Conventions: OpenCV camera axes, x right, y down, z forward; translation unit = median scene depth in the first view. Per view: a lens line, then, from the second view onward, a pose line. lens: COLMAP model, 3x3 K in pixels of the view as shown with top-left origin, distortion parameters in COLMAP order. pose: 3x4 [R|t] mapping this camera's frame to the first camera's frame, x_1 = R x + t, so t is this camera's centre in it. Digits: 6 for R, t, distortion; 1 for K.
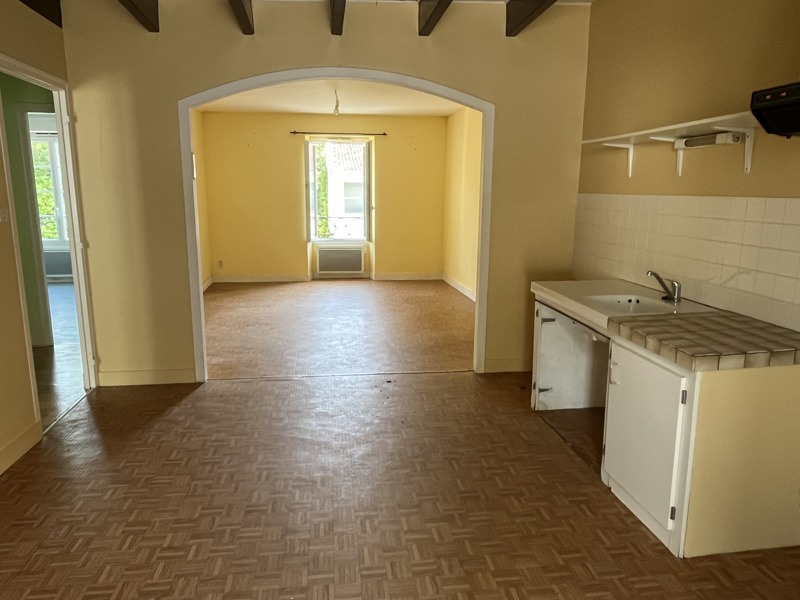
lens RADIAL K [[560.4, 0, 399.1], [0, 560.4, 299.4], [0, 0, 1]] dist [-0.010403, 0.020047]
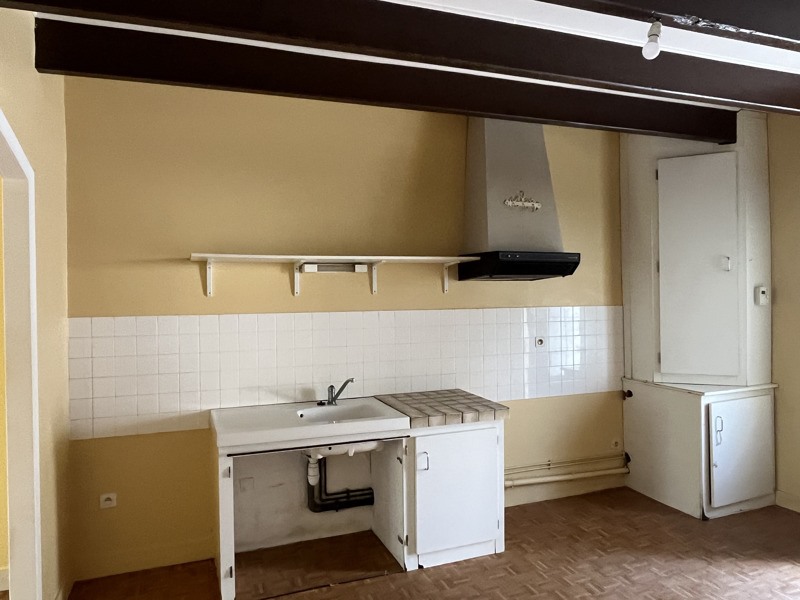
lens RADIAL K [[560.4, 0, 399.0], [0, 560.4, 298.6], [0, 0, 1]] dist [-0.010403, 0.020047]
pose [[-0.218863, -0.006602, 0.975733, -0.797412], [0.203891, 0.977593, 0.052349, -0.292278], [-0.954216, 0.210400, -0.212613, 1.316948]]
